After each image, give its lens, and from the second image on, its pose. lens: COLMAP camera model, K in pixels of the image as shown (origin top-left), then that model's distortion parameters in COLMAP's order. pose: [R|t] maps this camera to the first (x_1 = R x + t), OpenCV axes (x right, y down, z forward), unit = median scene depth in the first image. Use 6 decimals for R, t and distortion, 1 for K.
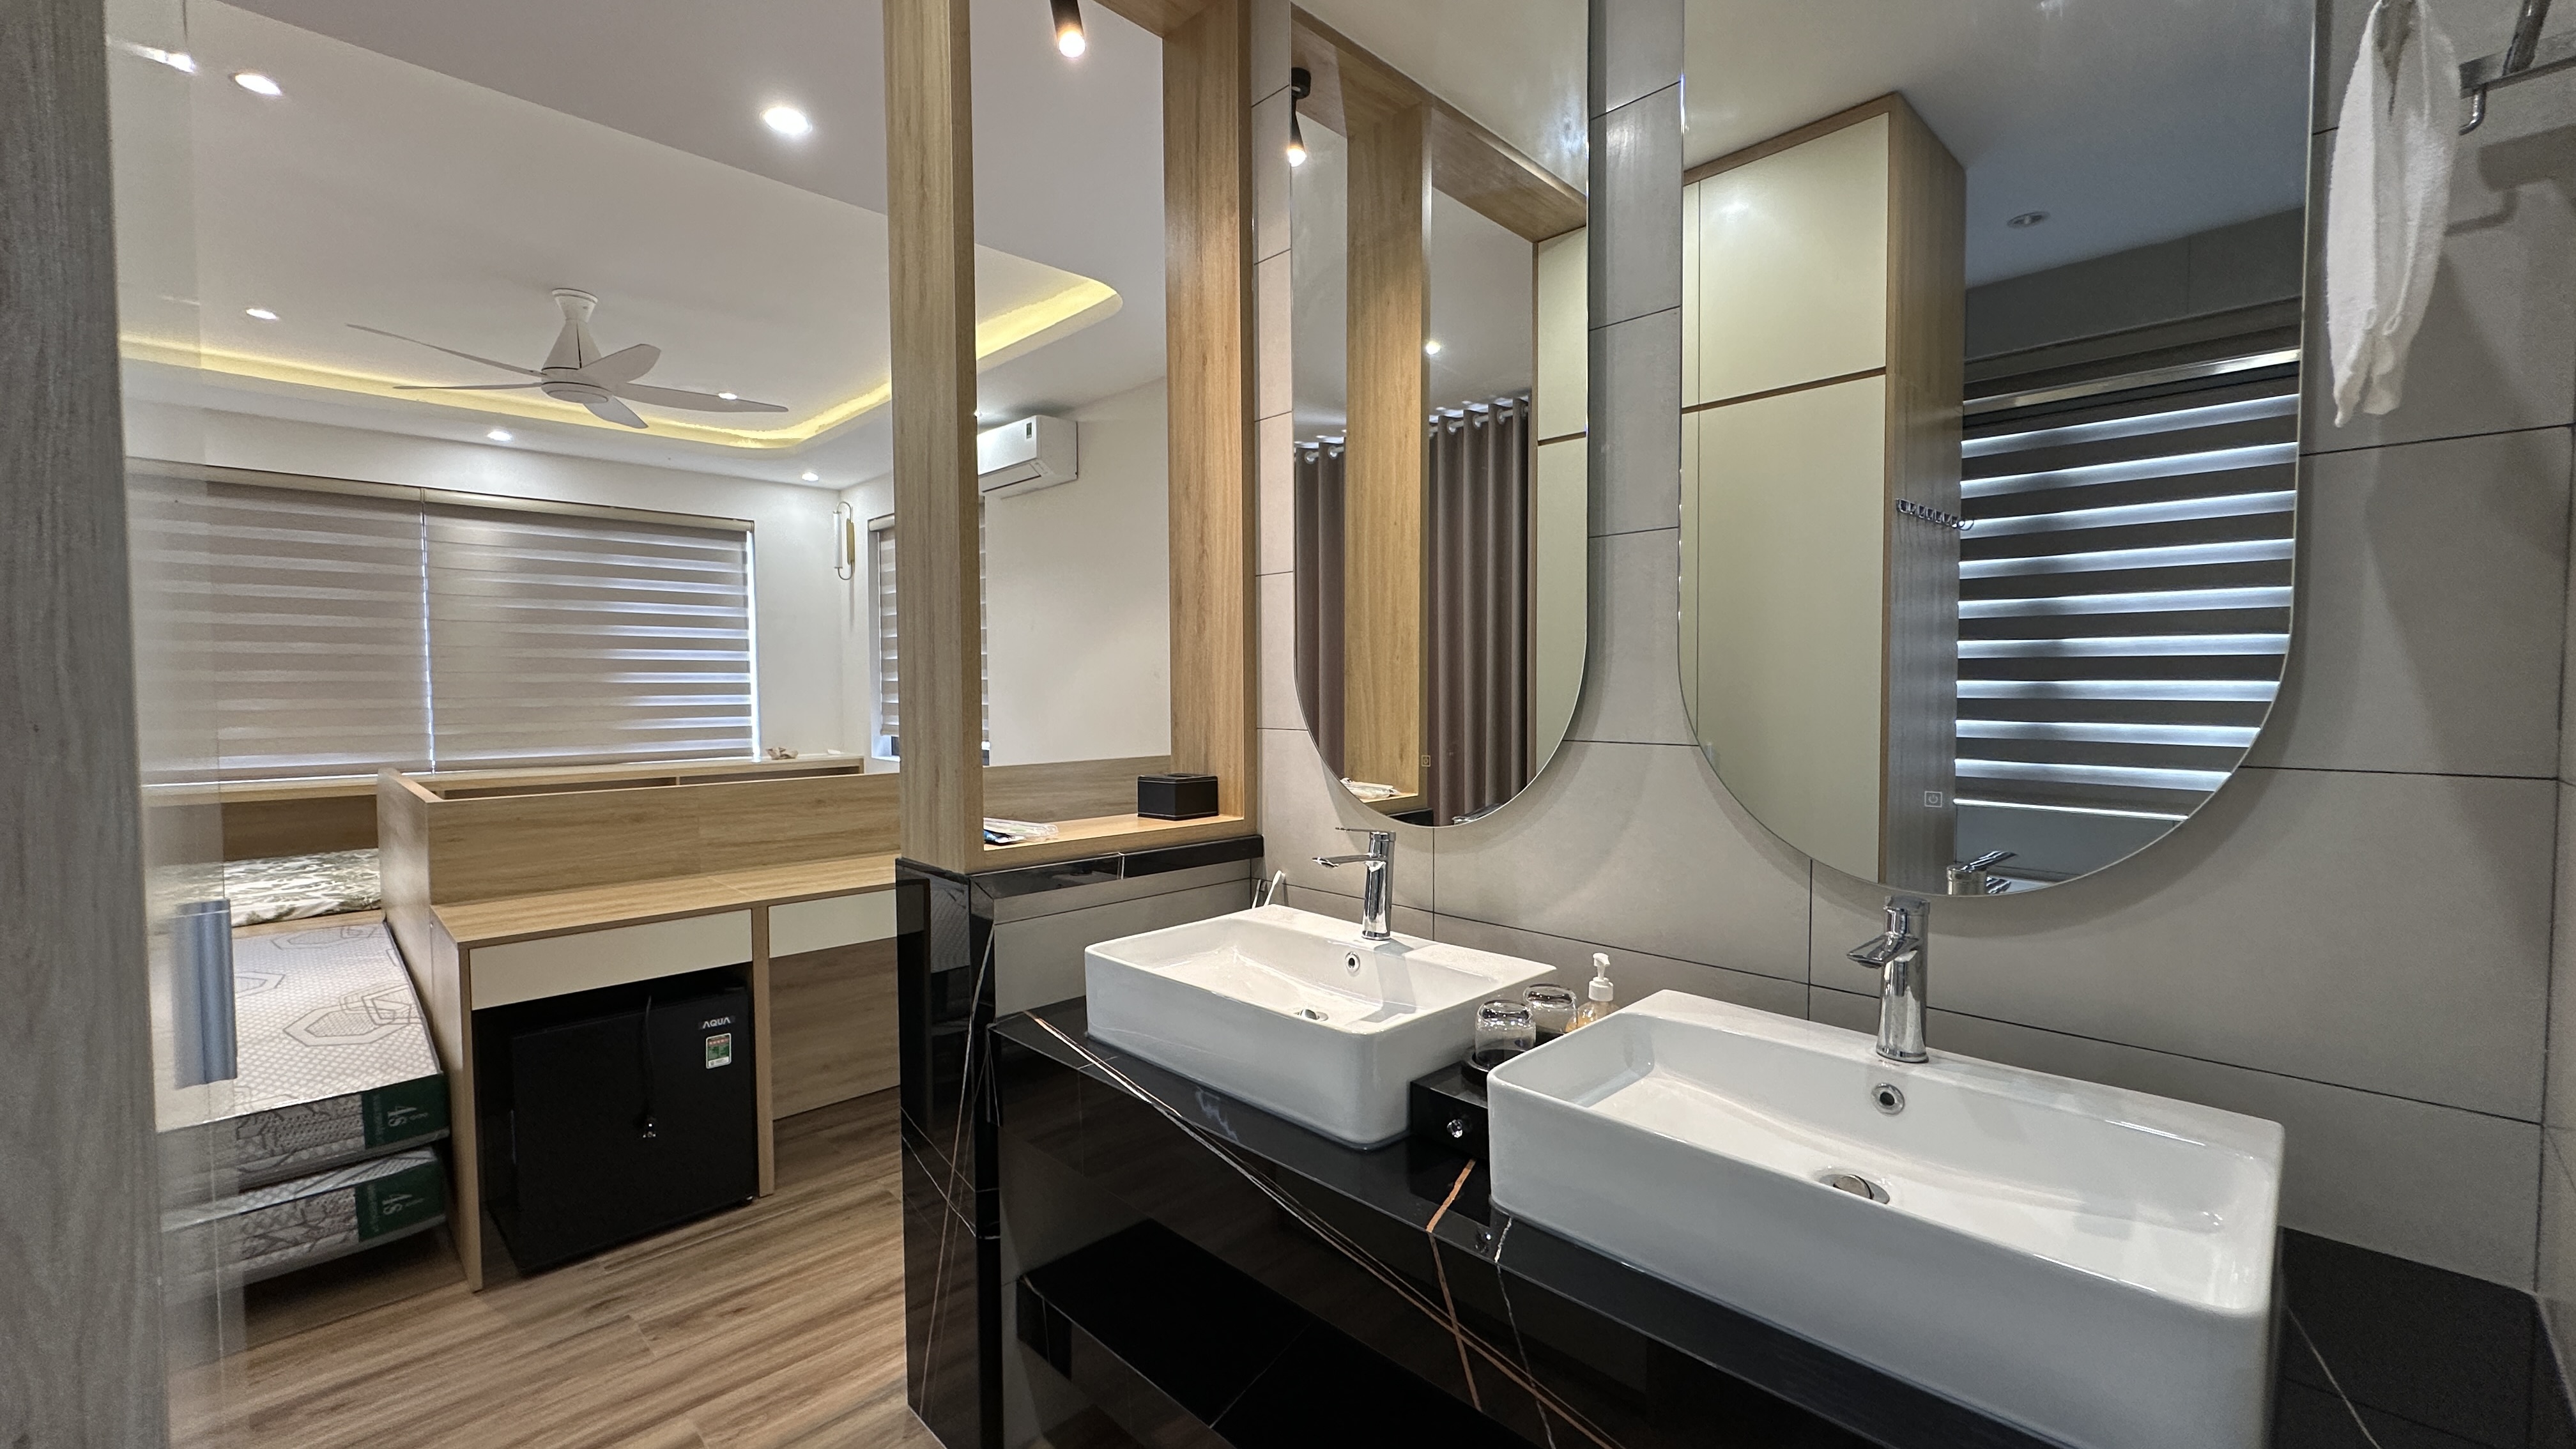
lens RADIAL K [[1031.7, 0, 1276.4], [0, 1031.7, 718.5], [0, 0, 1]] dist [-0.000859, 0.001172]
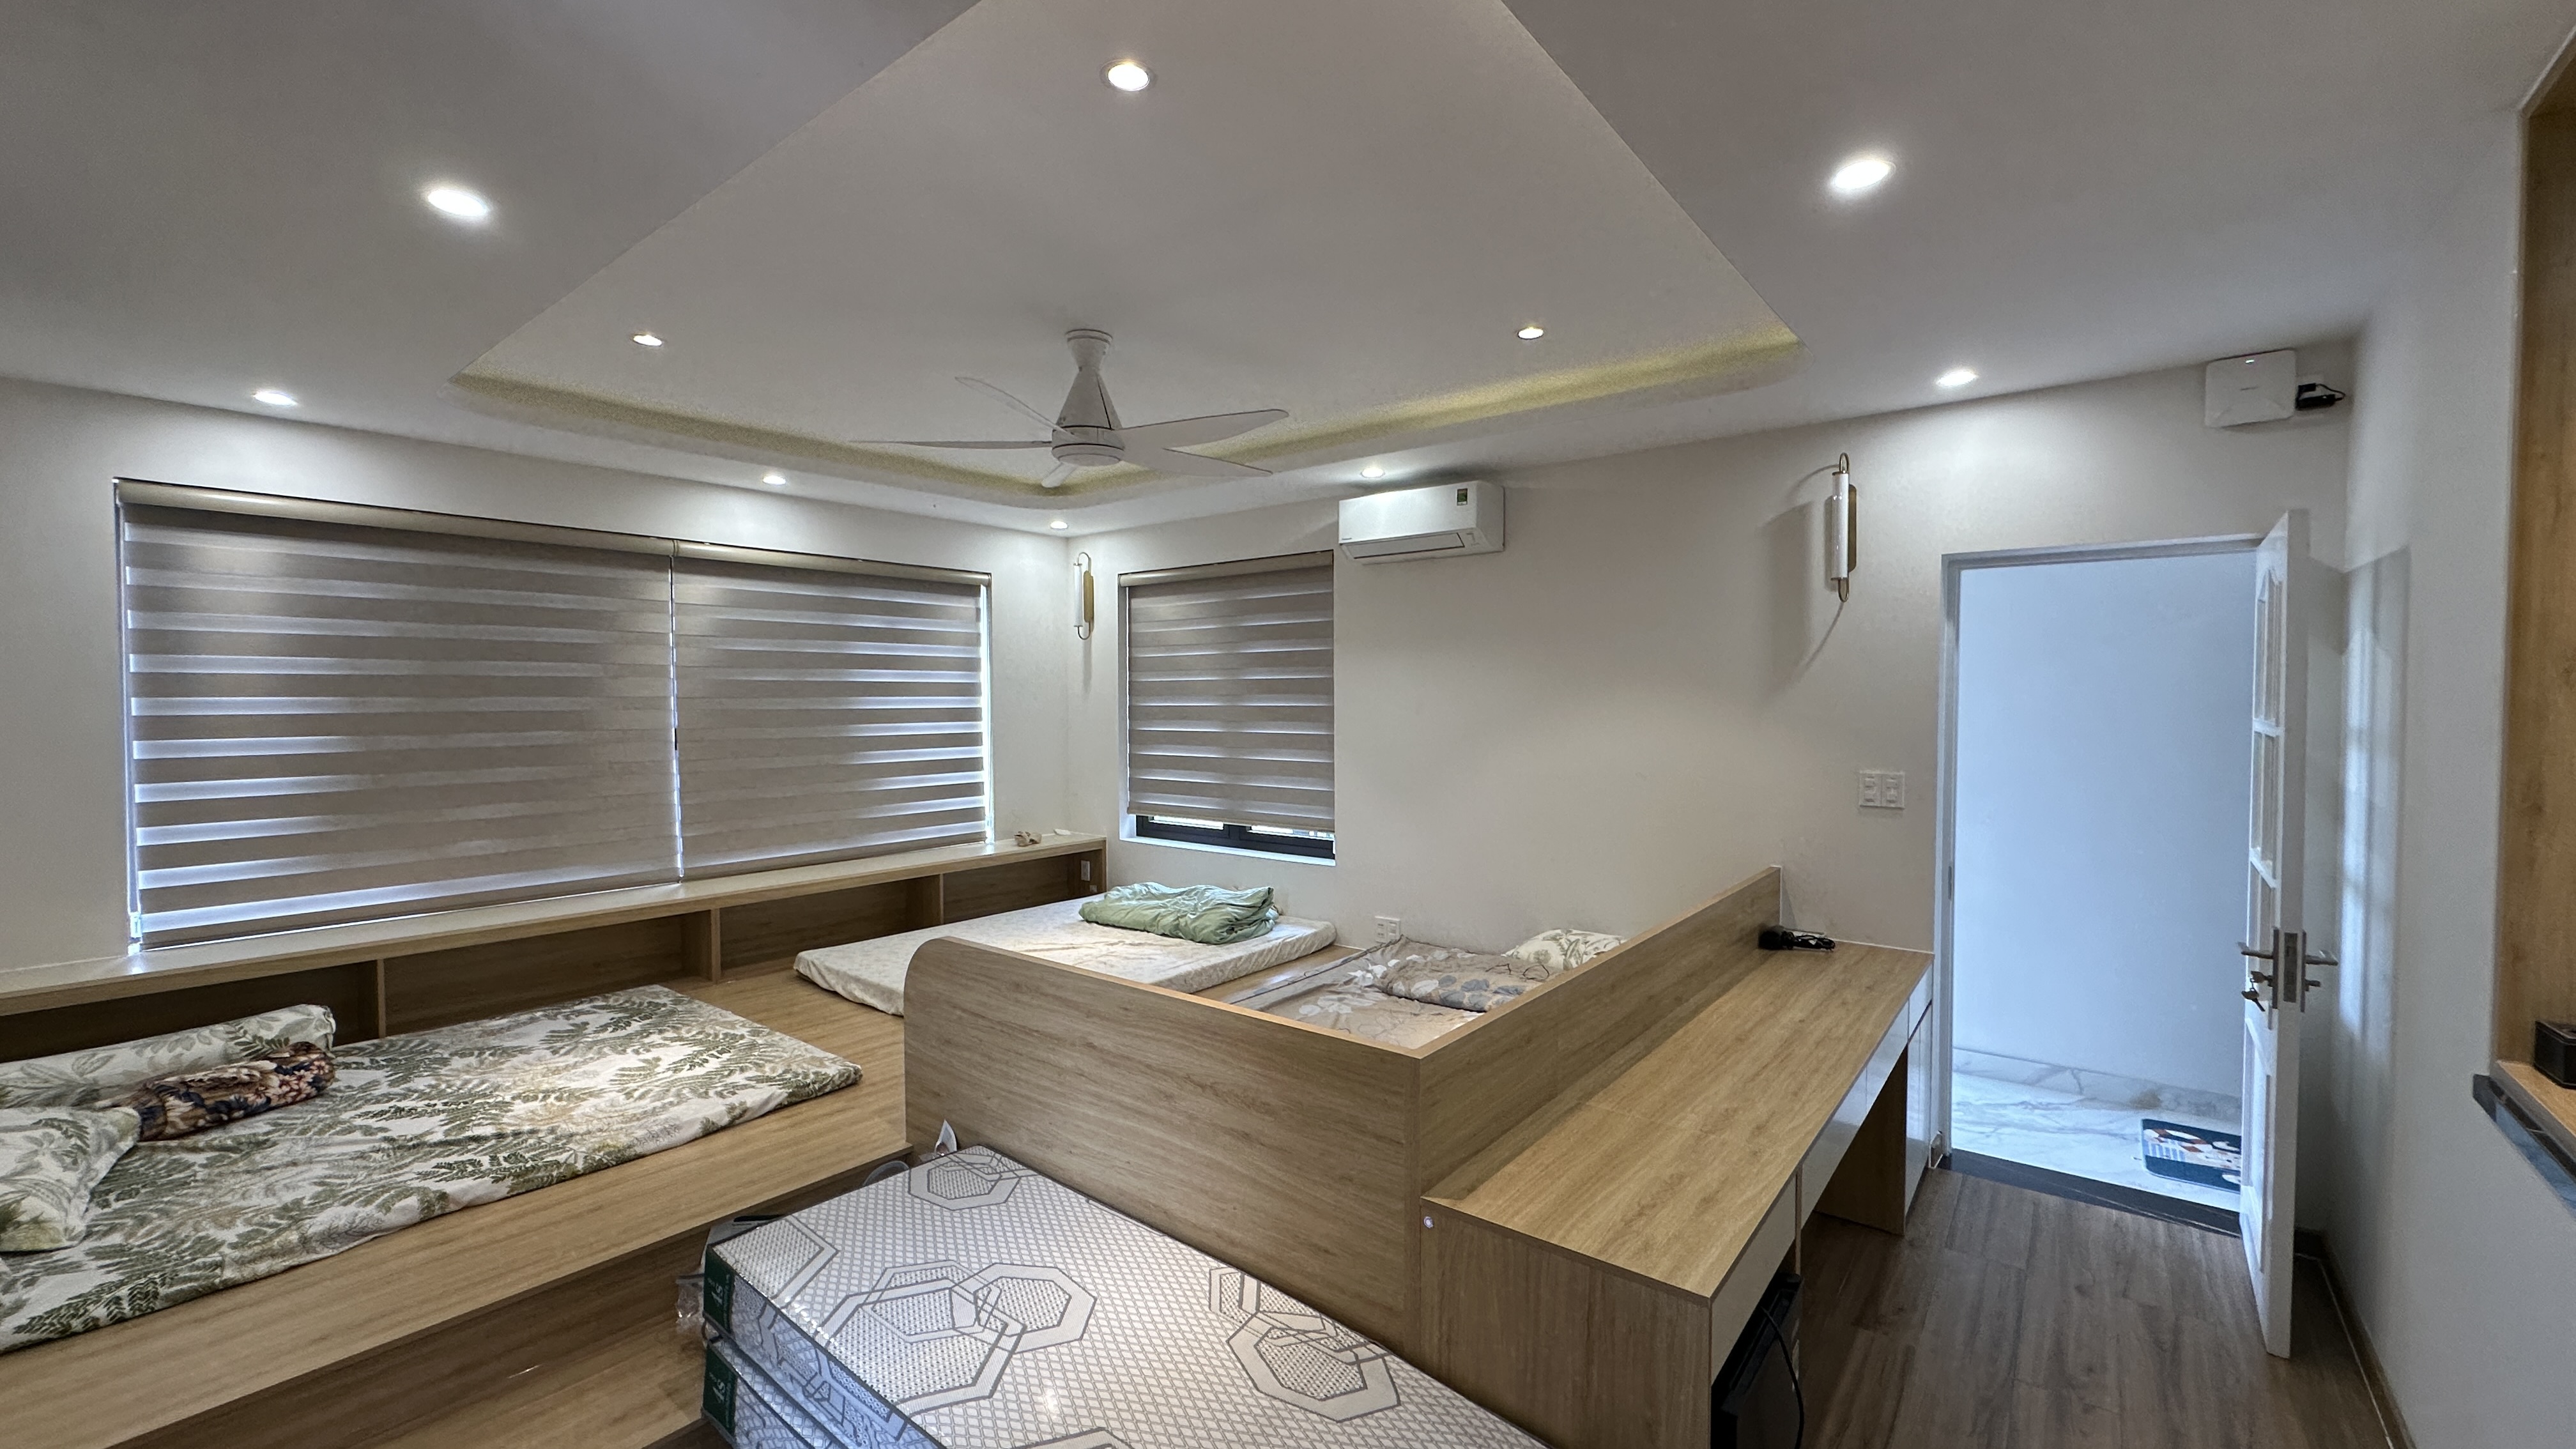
lens RADIAL K [[1031.7, 0, 1291.4], [0, 1031.7, 726.9], [0, 0, 1]] dist [-0.000859, 0.001172]
pose [[0.992348, -0.003031, 0.123438, -0.360021], [0.003812, 0.999974, -0.006095, -0.054684], [-0.123416, 0.006519, 0.992334, 0.097722]]
